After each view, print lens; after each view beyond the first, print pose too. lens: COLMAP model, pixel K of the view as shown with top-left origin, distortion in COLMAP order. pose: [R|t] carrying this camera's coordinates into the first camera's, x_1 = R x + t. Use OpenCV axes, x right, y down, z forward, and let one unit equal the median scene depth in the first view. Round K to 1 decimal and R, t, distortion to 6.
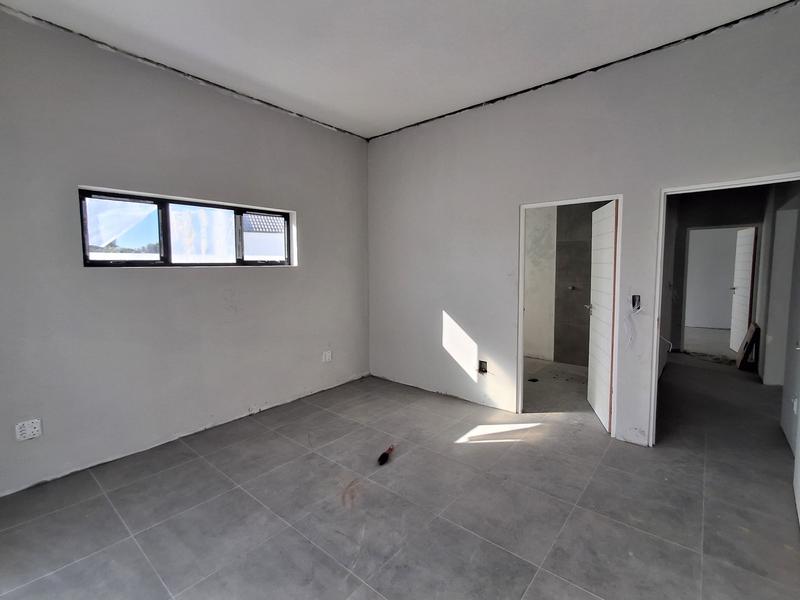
lens RADIAL K [[368.5, 0, 401.7], [0, 368.5, 295.6], [0, 0, 1]] dist [0.000004, 0.000458]
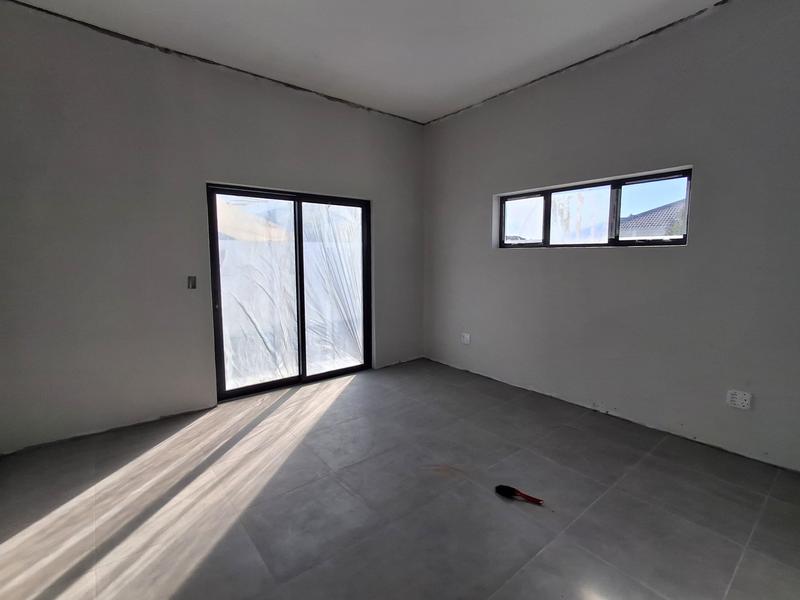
lens RADIAL K [[368.5, 0, 401.7], [0, 368.5, 295.6], [0, 0, 1]] dist [0.000004, 0.000458]
pose [[-0.175506, 0.123992, -0.976639, 0.568292], [-0.072398, 0.987725, 0.138410, -0.052953], [0.981813, 0.094999, -0.164374, 0.695102]]
